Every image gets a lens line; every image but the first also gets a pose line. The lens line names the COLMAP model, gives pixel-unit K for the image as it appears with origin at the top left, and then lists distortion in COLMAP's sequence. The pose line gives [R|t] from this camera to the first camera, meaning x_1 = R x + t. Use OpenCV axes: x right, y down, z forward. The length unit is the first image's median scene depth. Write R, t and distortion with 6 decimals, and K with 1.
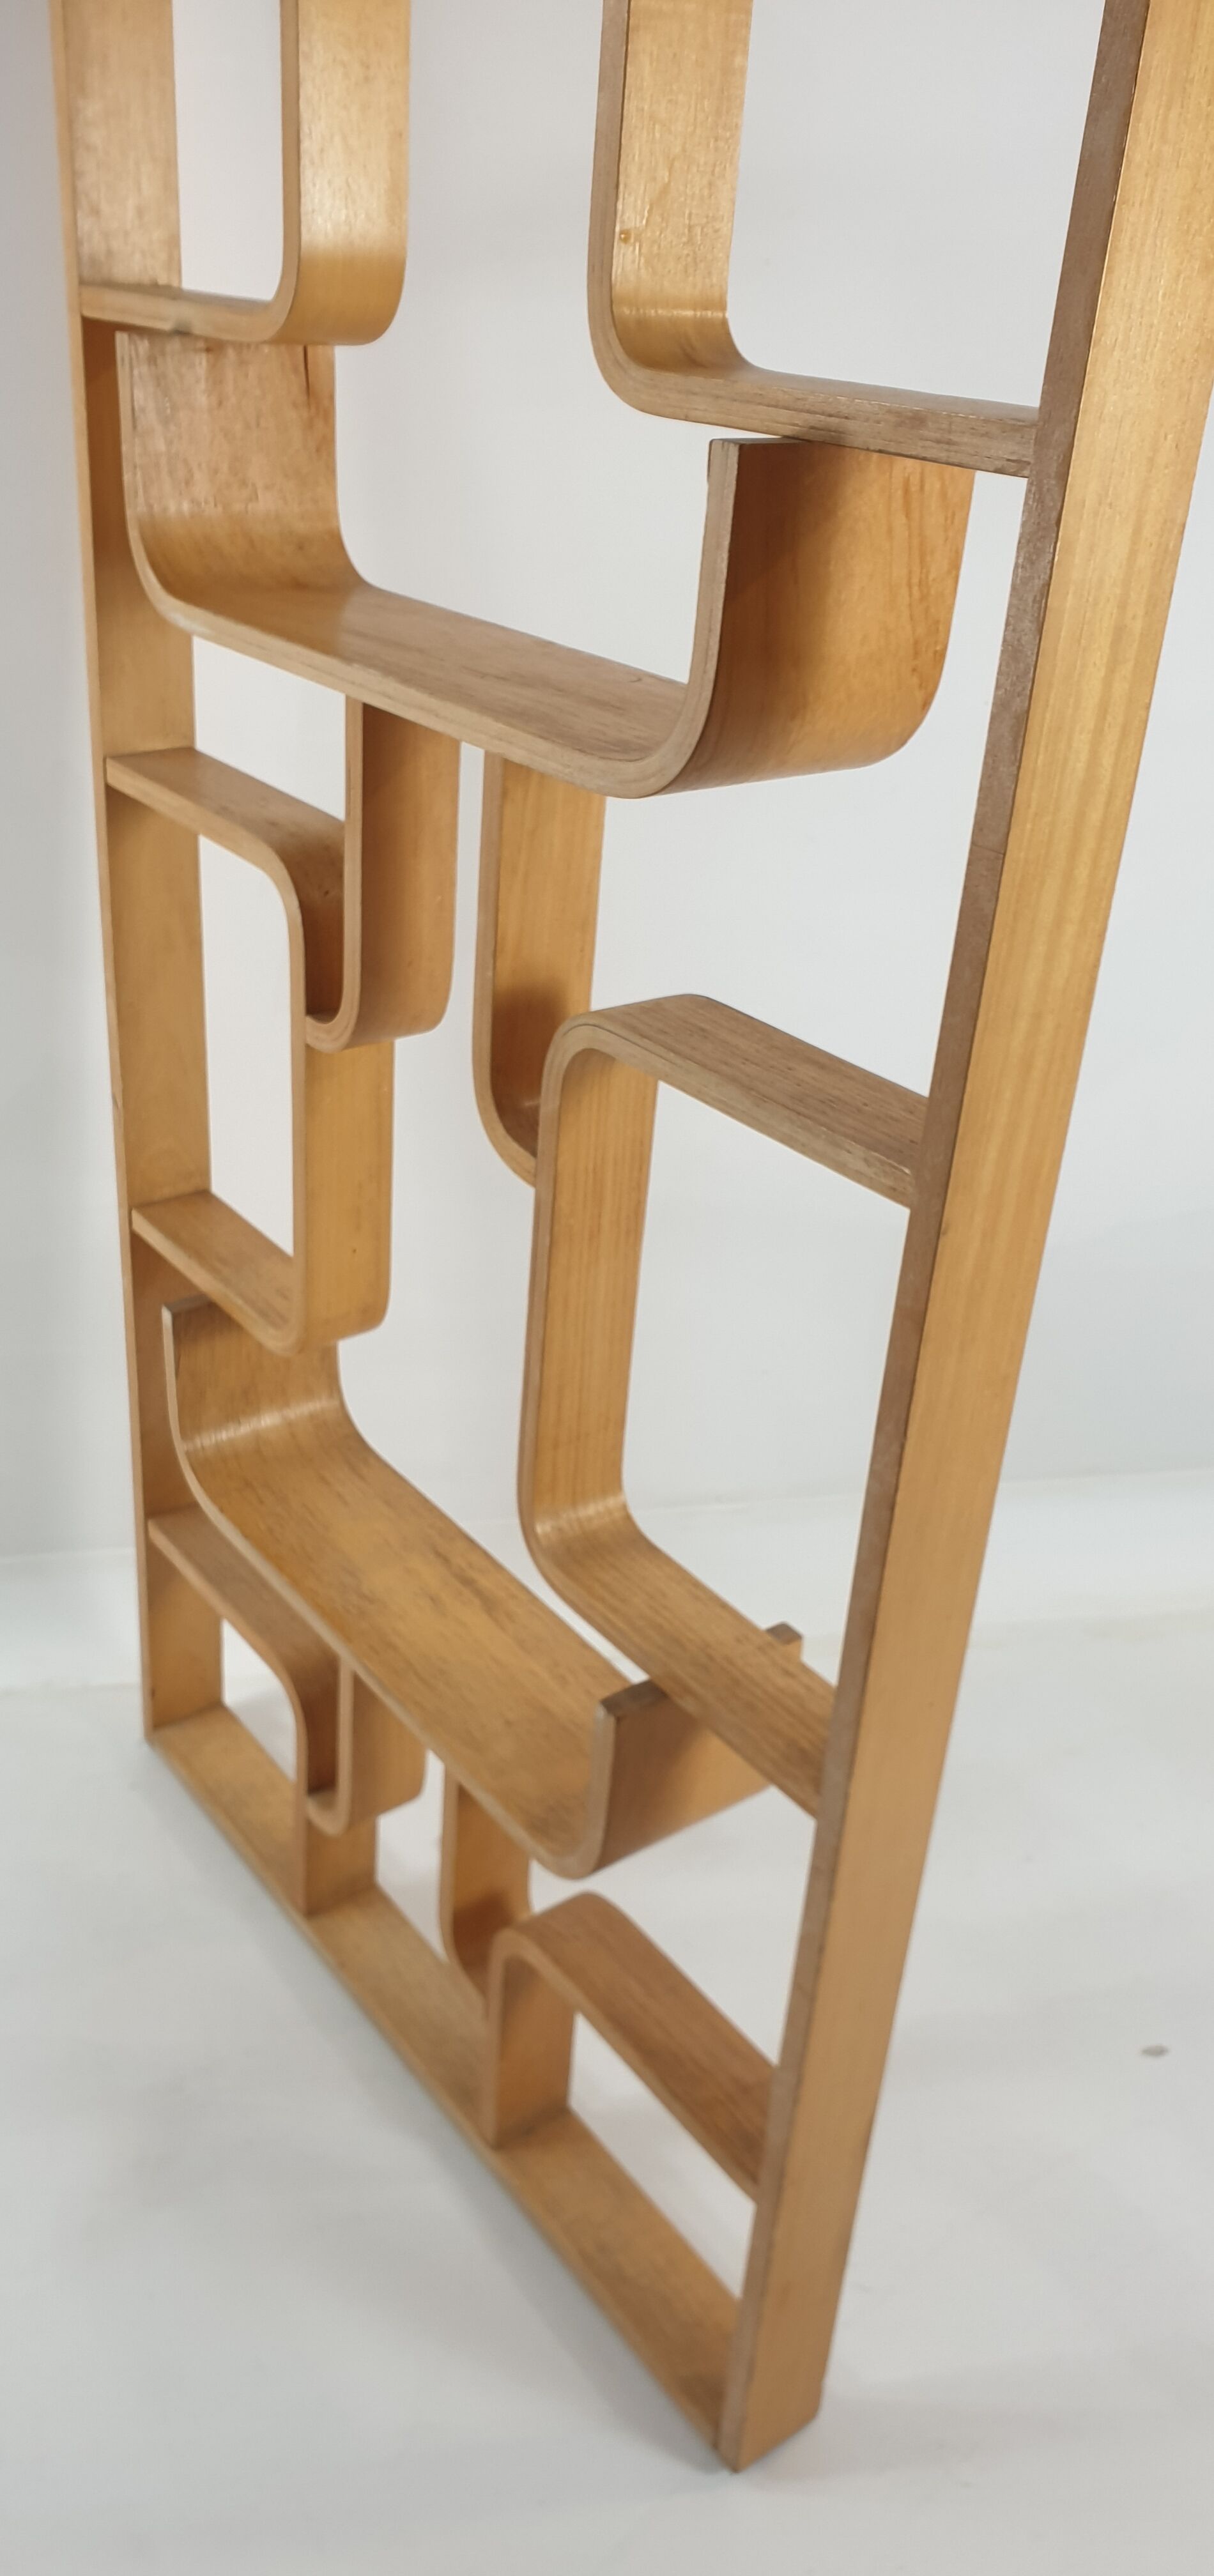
lens RADIAL K [[2019.1, 0, 523.8], [0, 2019.1, 1366.0], [0, 0, 1]] dist [0.051089, -0.113382]
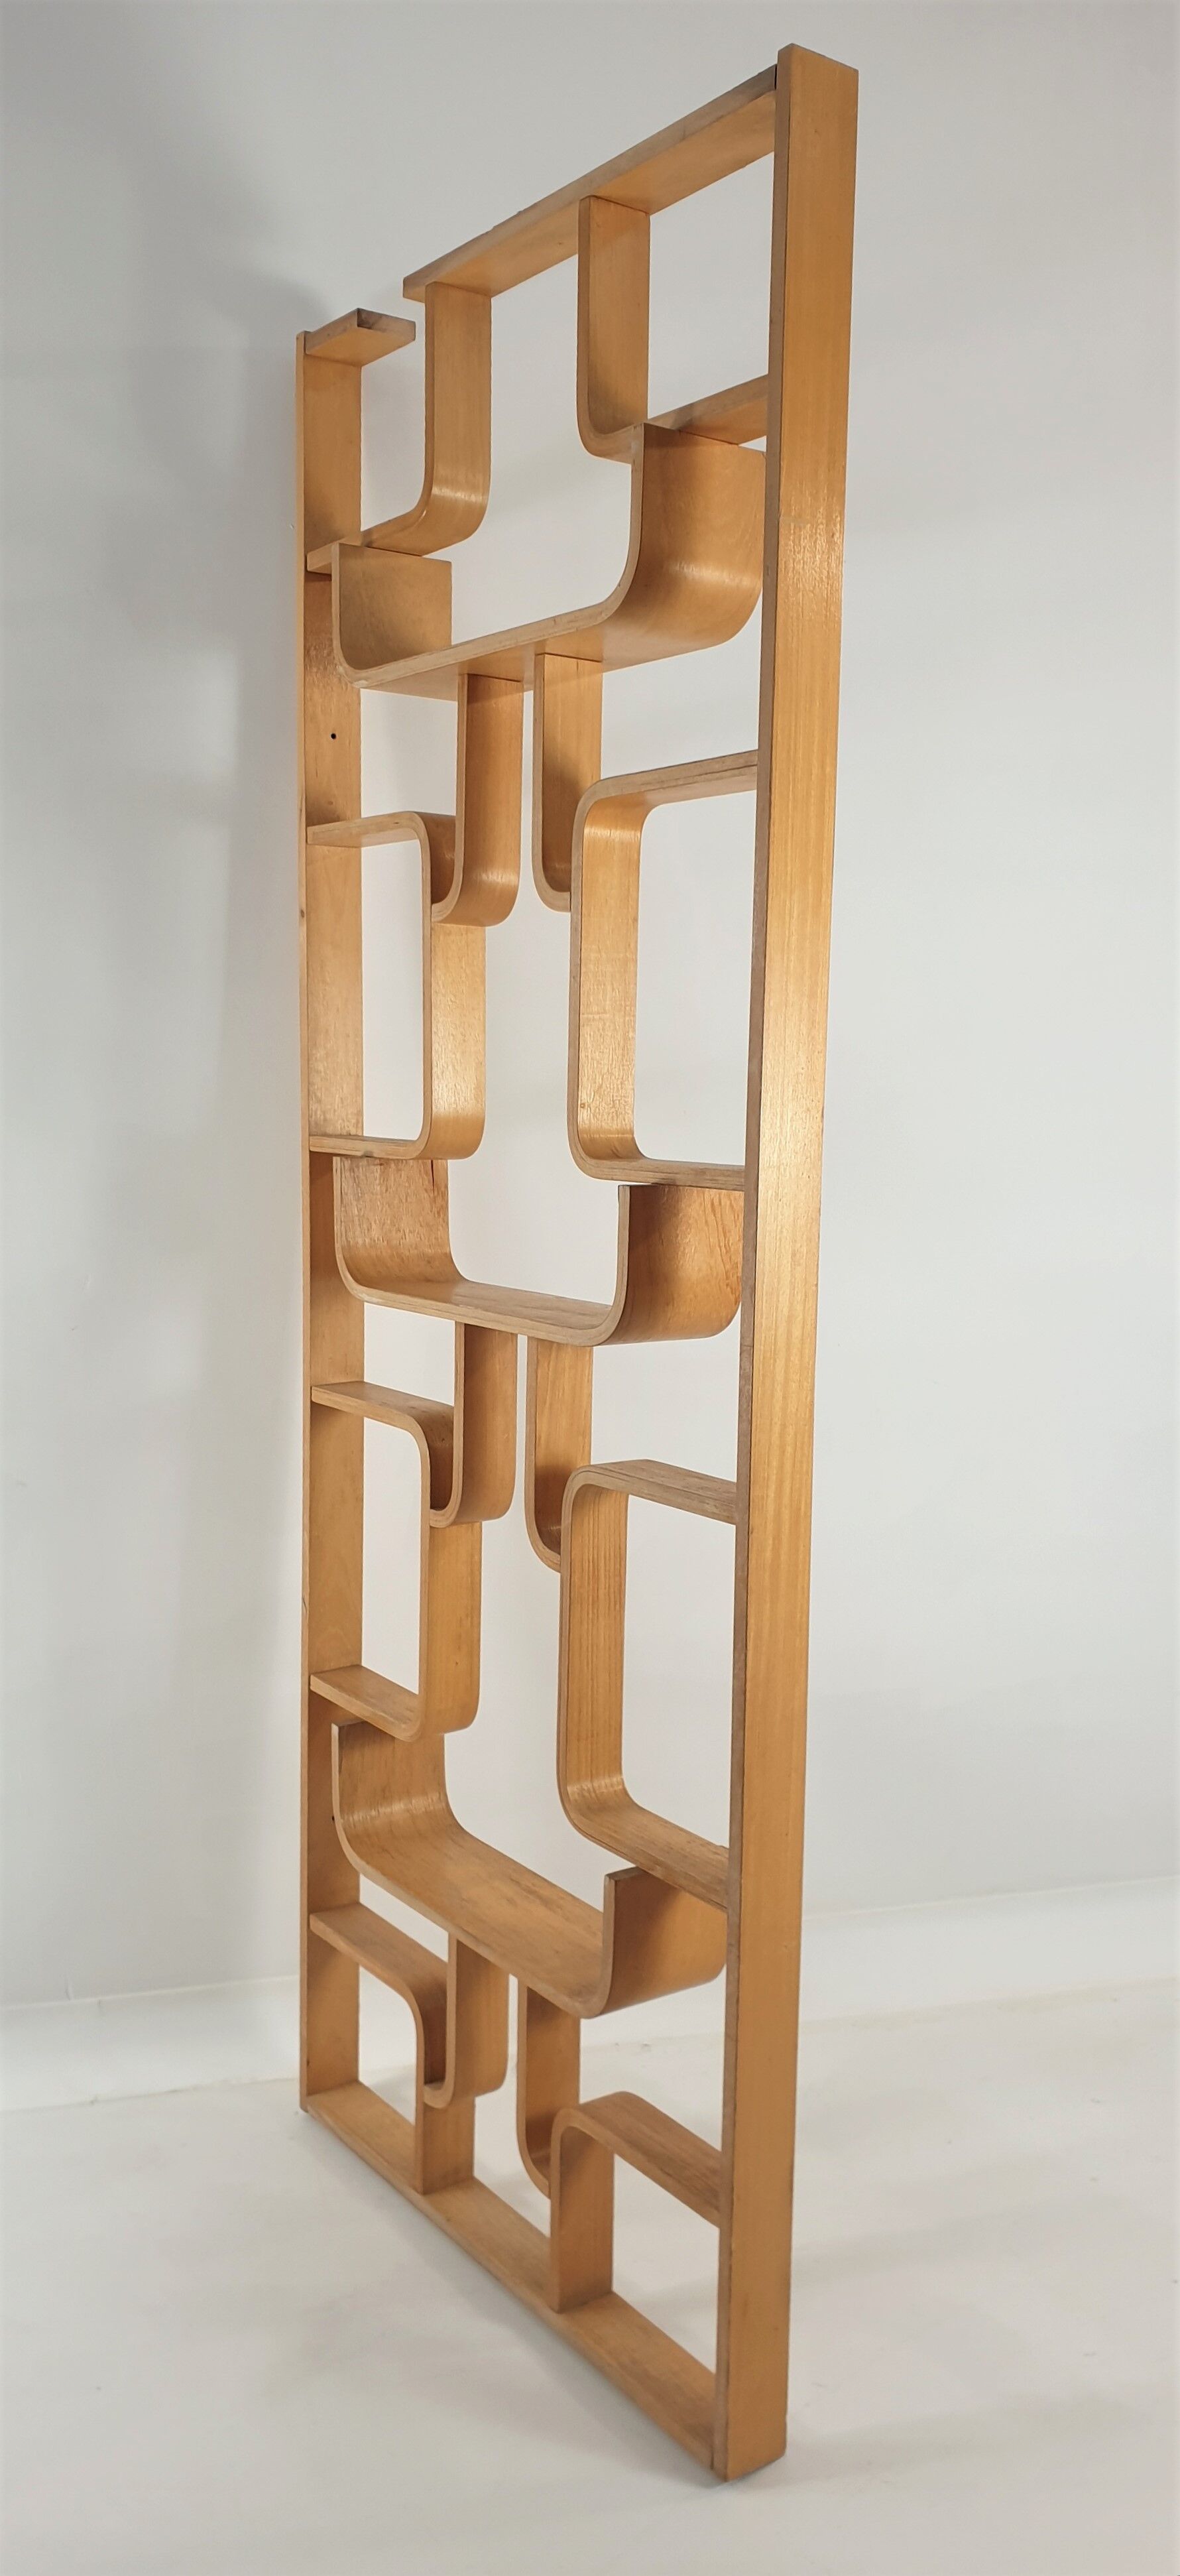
lens RADIAL K [[2059.3, 0, 595.3], [0, 2059.3, 1439.6], [0, 0, 1]] dist [-0.001816, -0.008222]
pose [[0.999581, -0.028509, -0.005022, 0.045093], [0.025143, 0.941008, -0.337449, 0.381673], [0.014346, 0.337181, 0.941331, -0.695264]]
